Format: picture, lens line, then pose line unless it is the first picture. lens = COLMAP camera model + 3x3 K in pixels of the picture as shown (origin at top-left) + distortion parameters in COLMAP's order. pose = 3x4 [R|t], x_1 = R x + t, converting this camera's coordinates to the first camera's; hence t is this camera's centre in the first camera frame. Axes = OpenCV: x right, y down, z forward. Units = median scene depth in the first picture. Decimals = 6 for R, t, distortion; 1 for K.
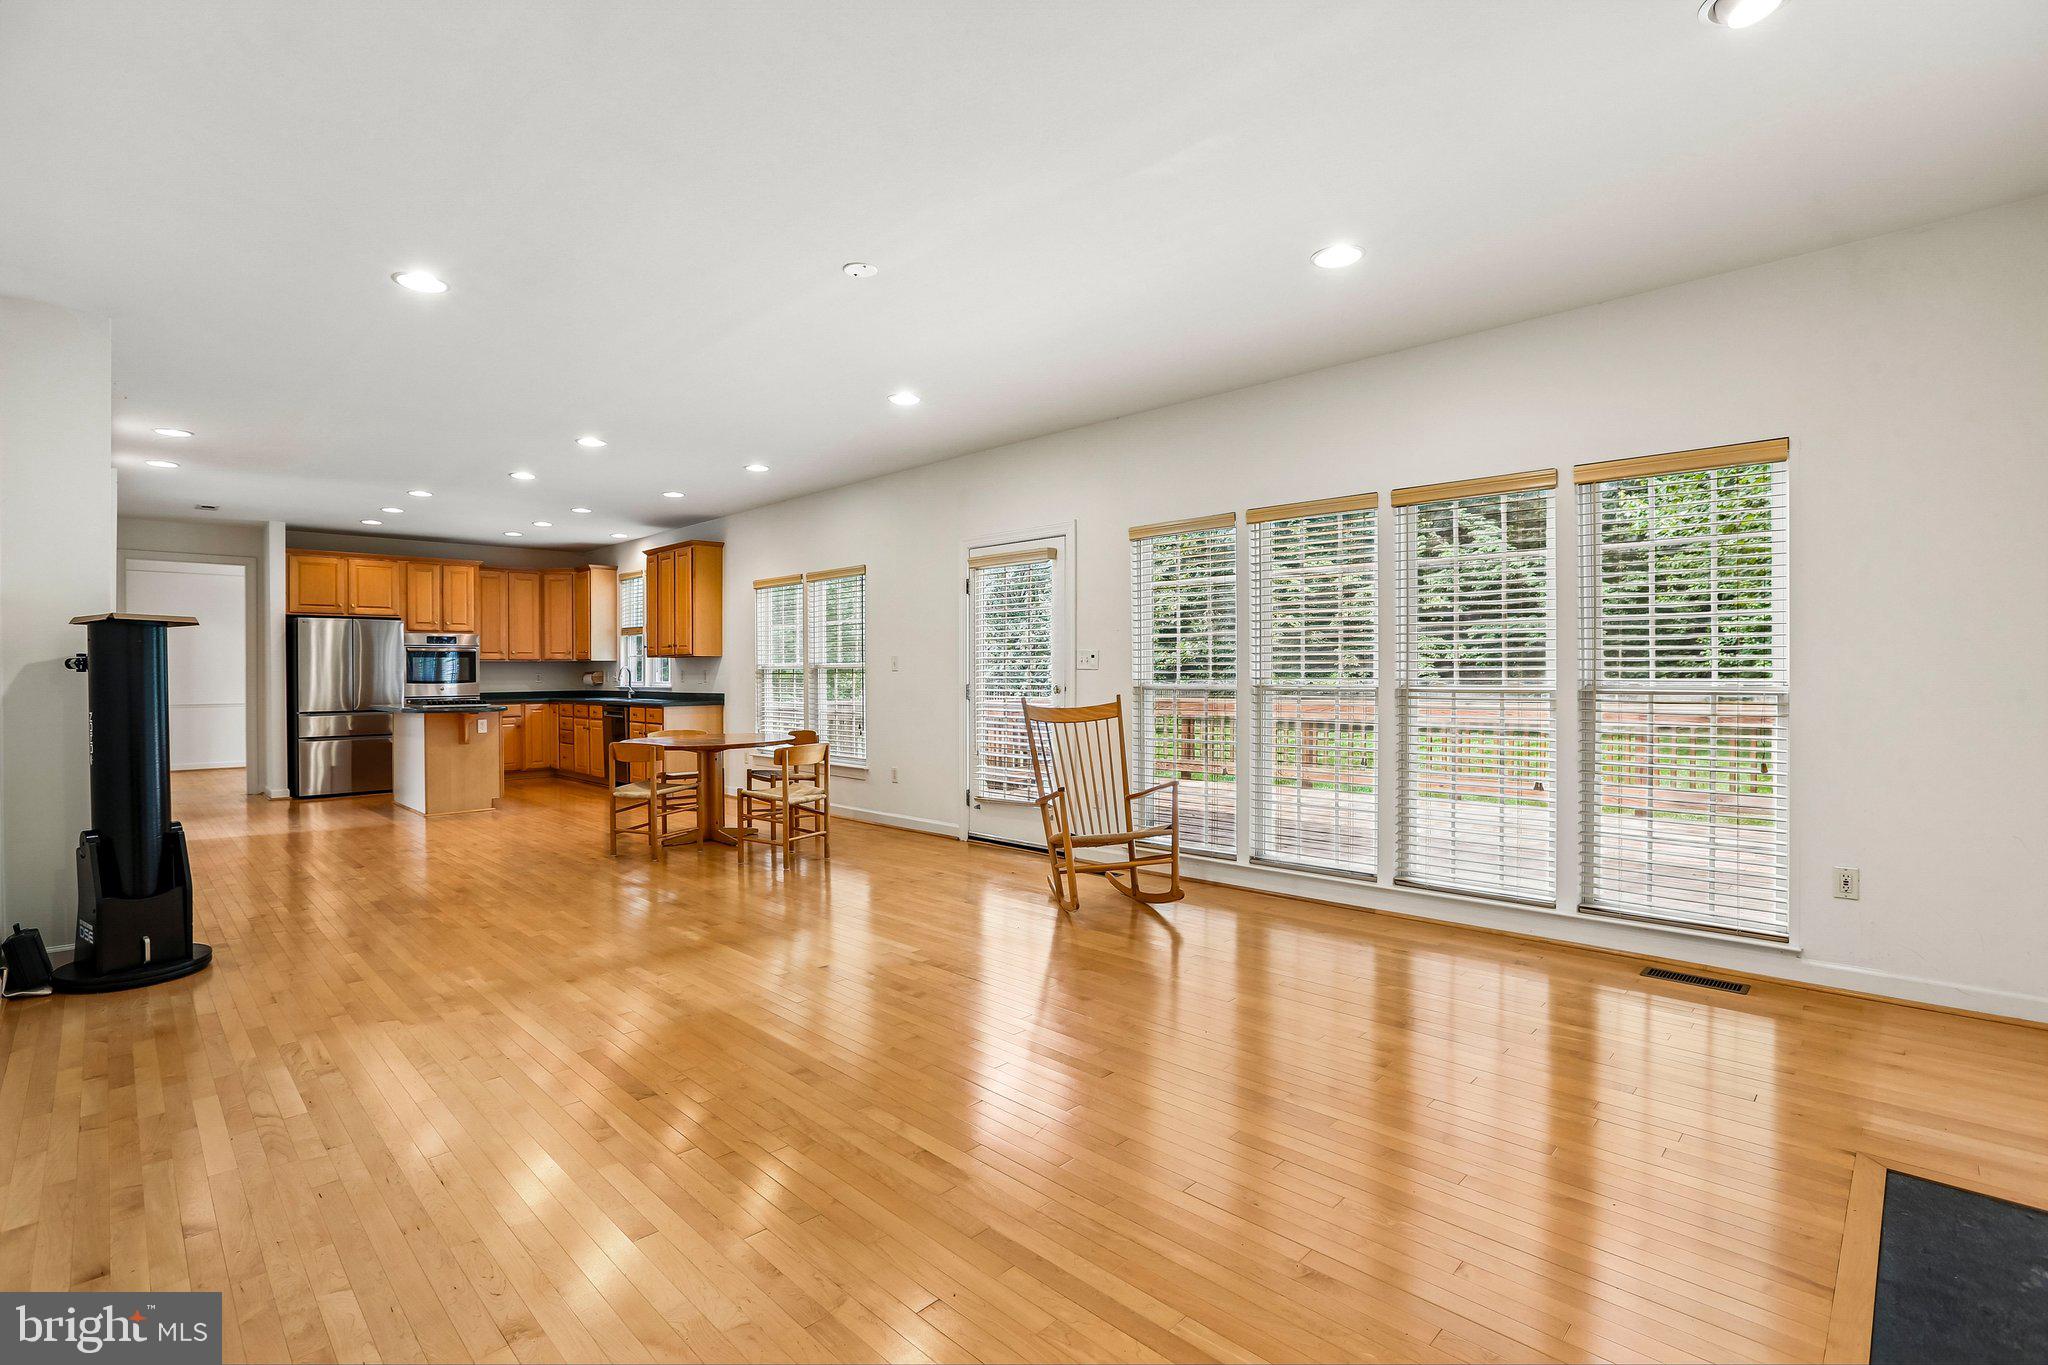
lens RADIAL K [[932.3, 0, 1032.3], [0, 932.3, 678.0], [0, 0, 1]] dist [-0.029456, 0.004327]
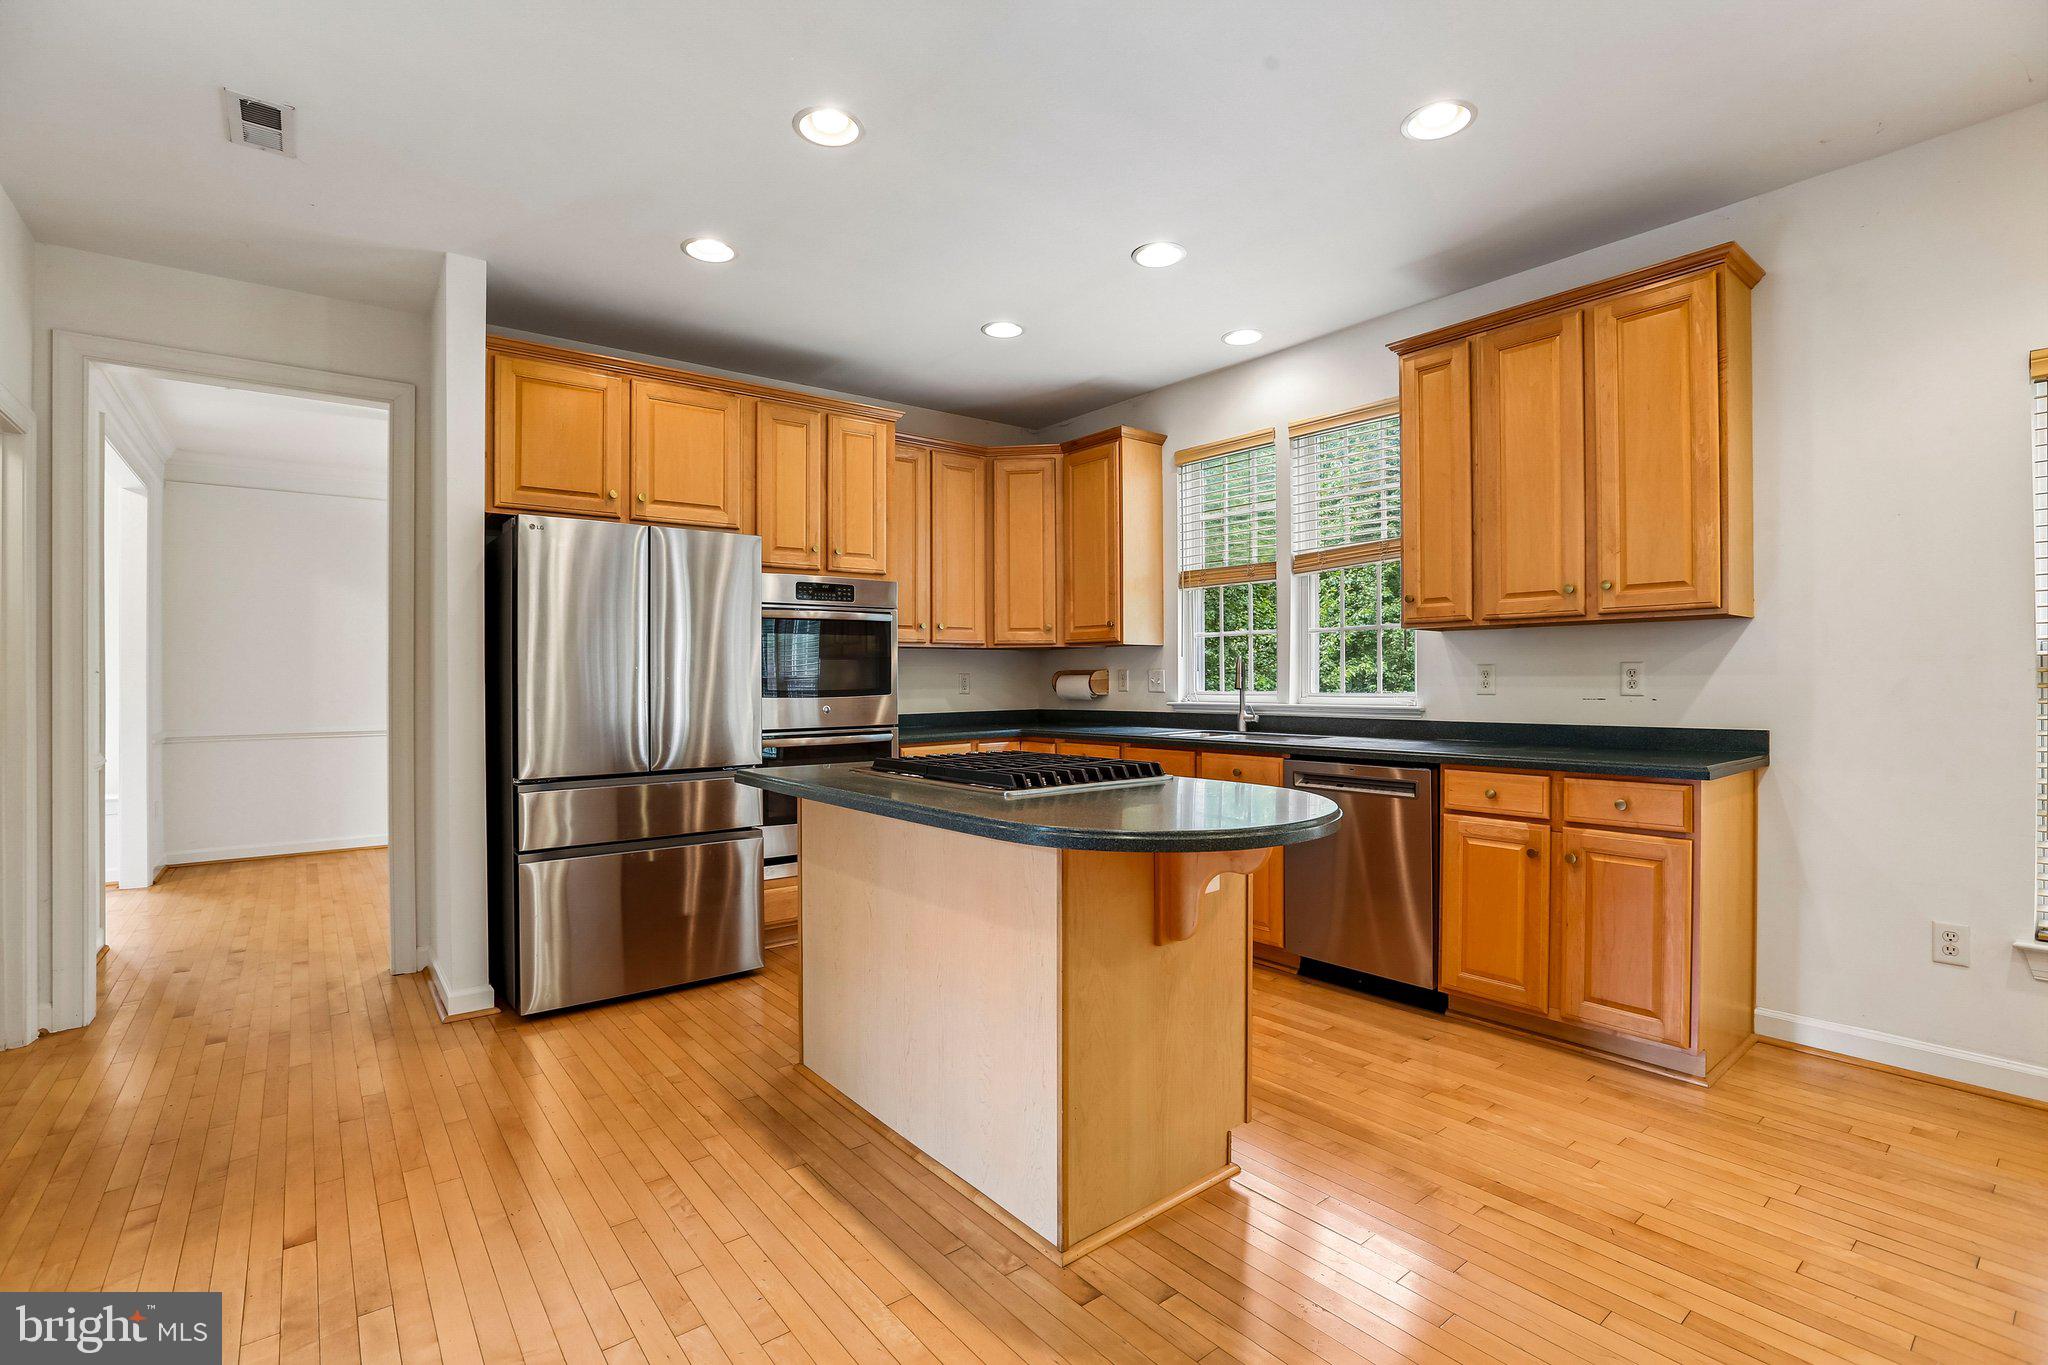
lens RADIAL K [[932.3, 0, 1022.0], [0, 932.3, 675.8], [0, 0, 1]] dist [-0.029456, 0.004327]
pose [[0.993608, -0.000104, -0.112881, -0.524831], [-0.000927, 0.999958, -0.009079, 0.000080], [0.112877, 0.009126, 0.993567, 0.616589]]
